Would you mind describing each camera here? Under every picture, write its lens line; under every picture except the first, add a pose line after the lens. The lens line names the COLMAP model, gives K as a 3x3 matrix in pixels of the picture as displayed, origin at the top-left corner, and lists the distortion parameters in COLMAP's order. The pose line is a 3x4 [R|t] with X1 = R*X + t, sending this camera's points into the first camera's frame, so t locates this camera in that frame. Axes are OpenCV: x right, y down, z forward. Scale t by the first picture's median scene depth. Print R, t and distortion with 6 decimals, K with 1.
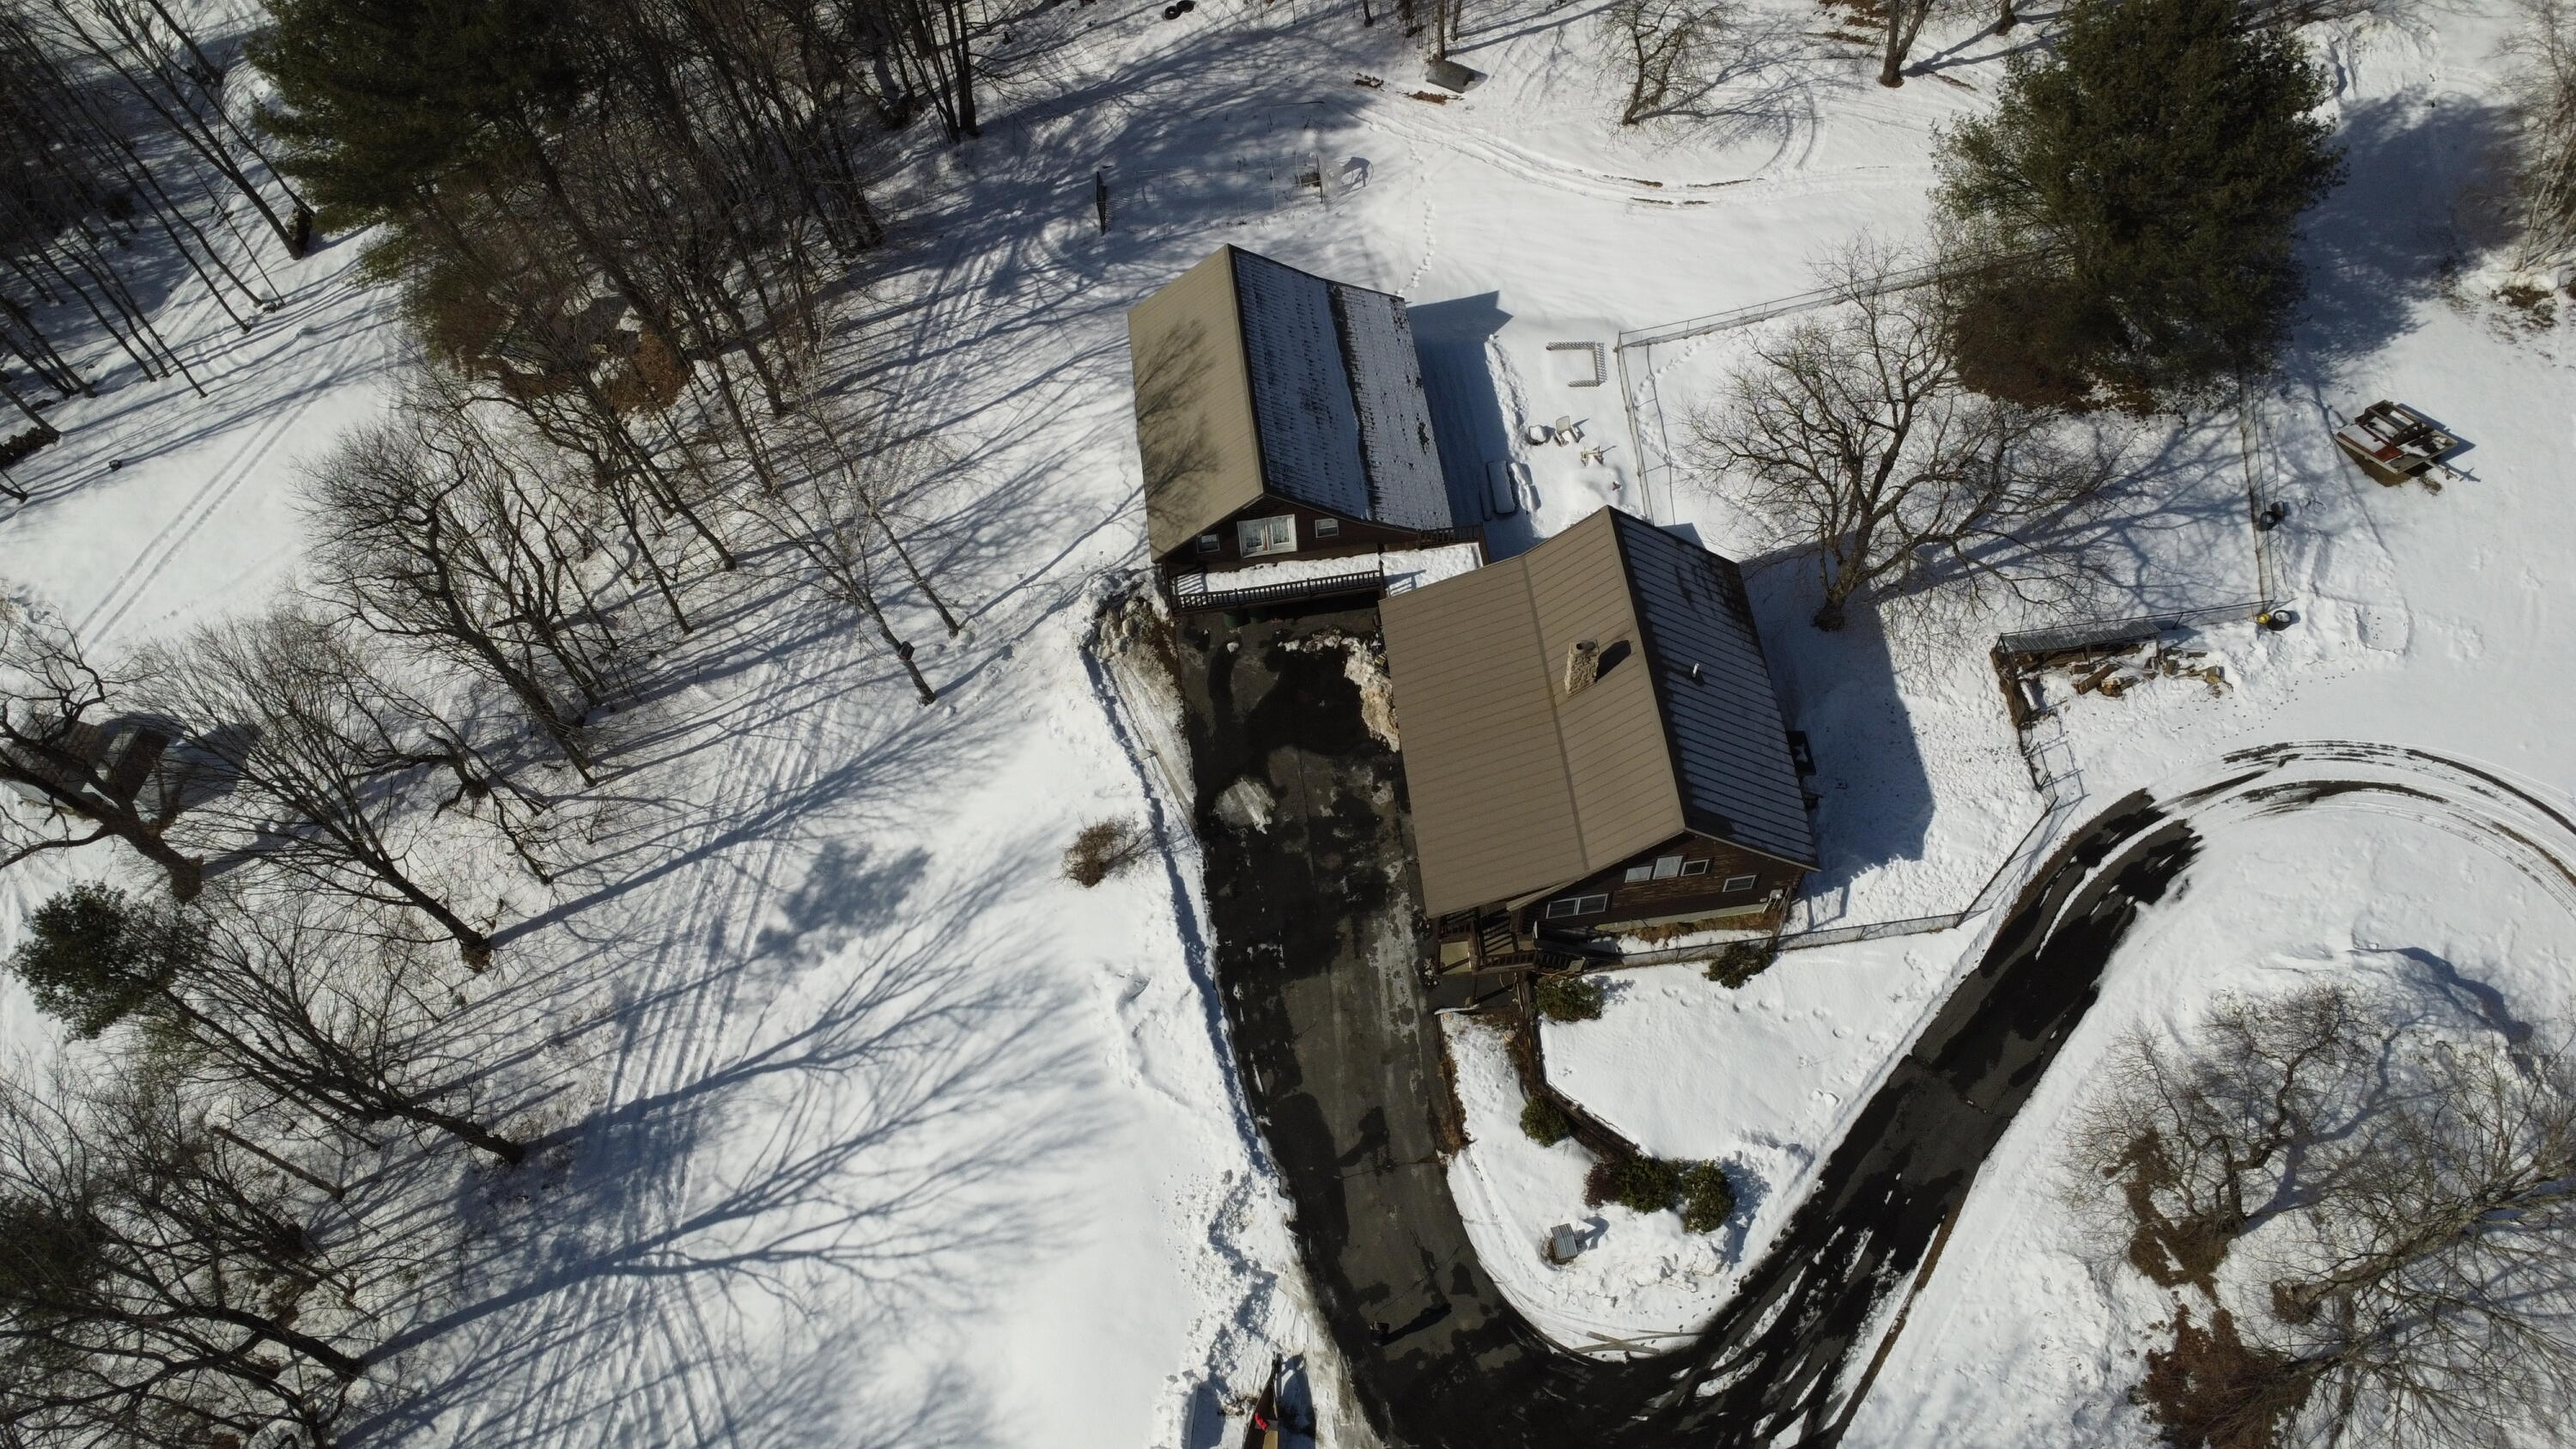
lens RADIAL K [[1901.9, 0, 1288.0], [0, 1901.9, 724.5], [0, 0, 1]] dist [-0.153746, 0.220063]
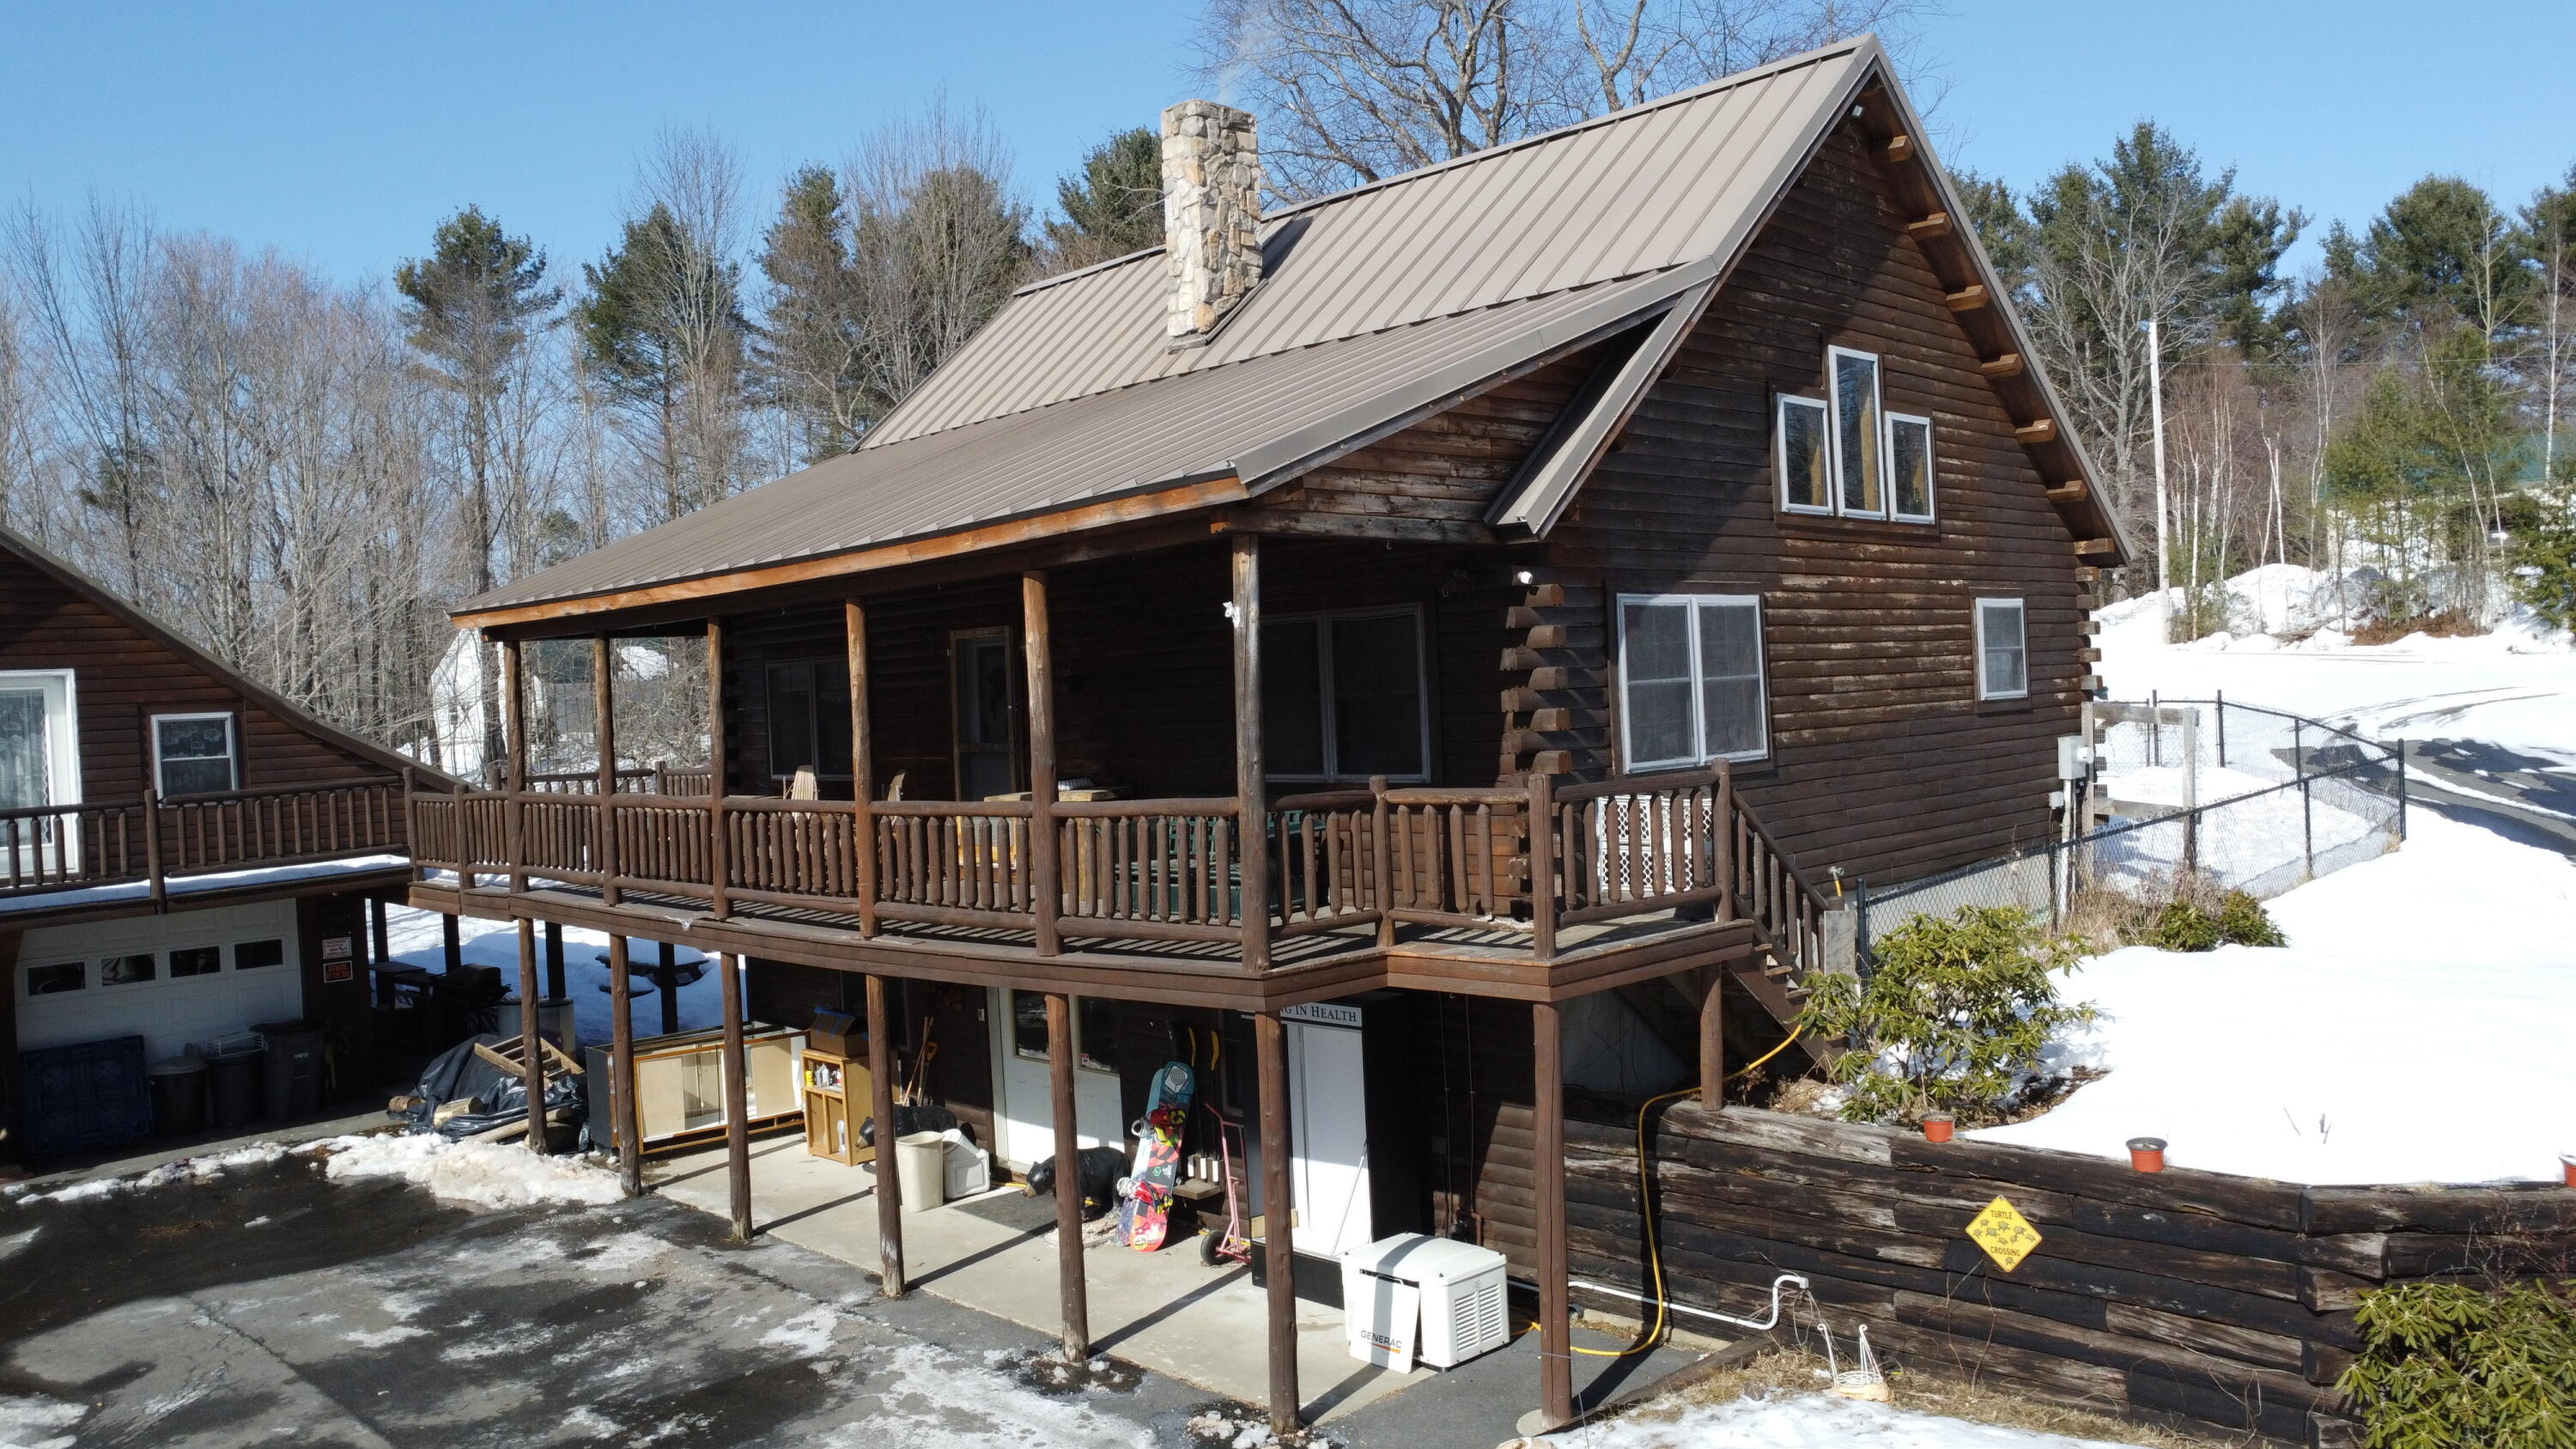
lens RADIAL K [[1901.9, 0, 1288.0], [0, 1901.9, 724.5], [0, 0, 1]] dist [-0.153746, 0.220063]
pose [[0.791651, -0.032284, 0.610120, -0.024586], [0.531820, 0.527986, -0.662116, 0.208132], [-0.300759, 0.848639, 0.435150, 0.857985]]
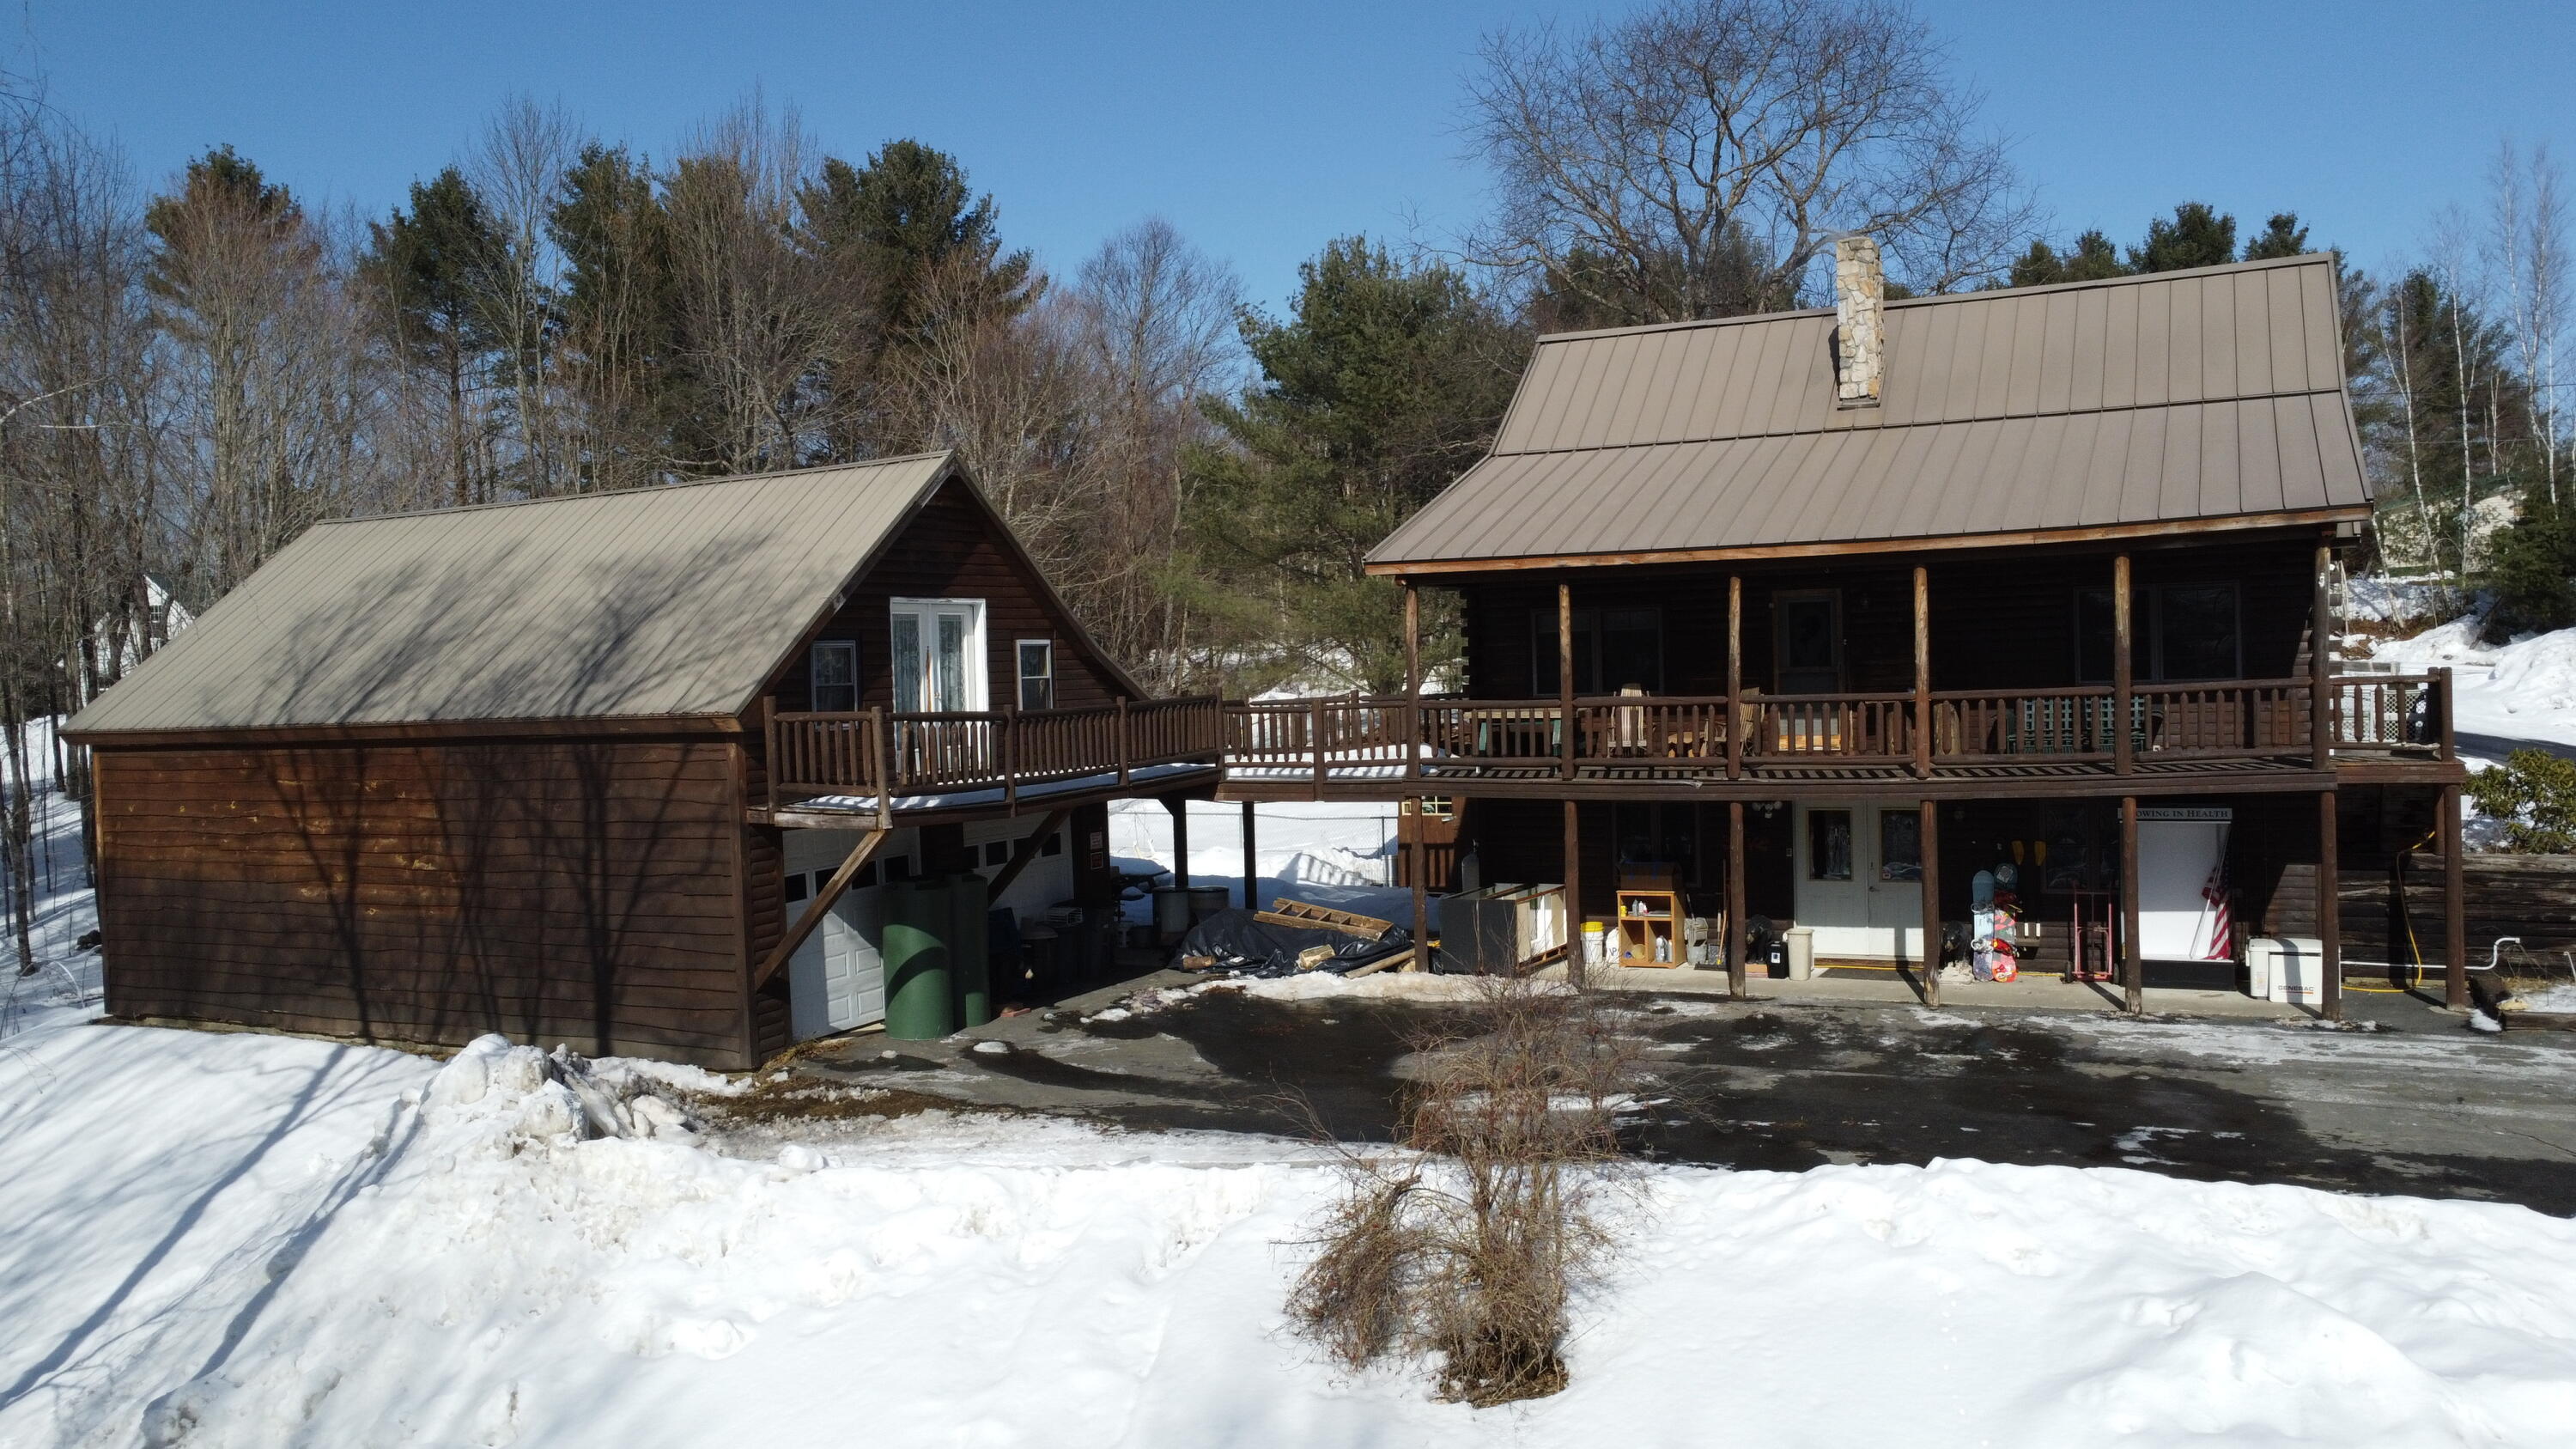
lens RADIAL K [[1901.9, 0, 1288.0], [0, 1901.9, 724.5], [0, 0, 1]] dist [-0.153746, 0.220063]
pose [[0.556870, -0.021522, 0.830321, -0.283088], [0.710257, 0.530607, -0.462593, 0.120376], [-0.430618, 0.847345, 0.310765, 0.924544]]
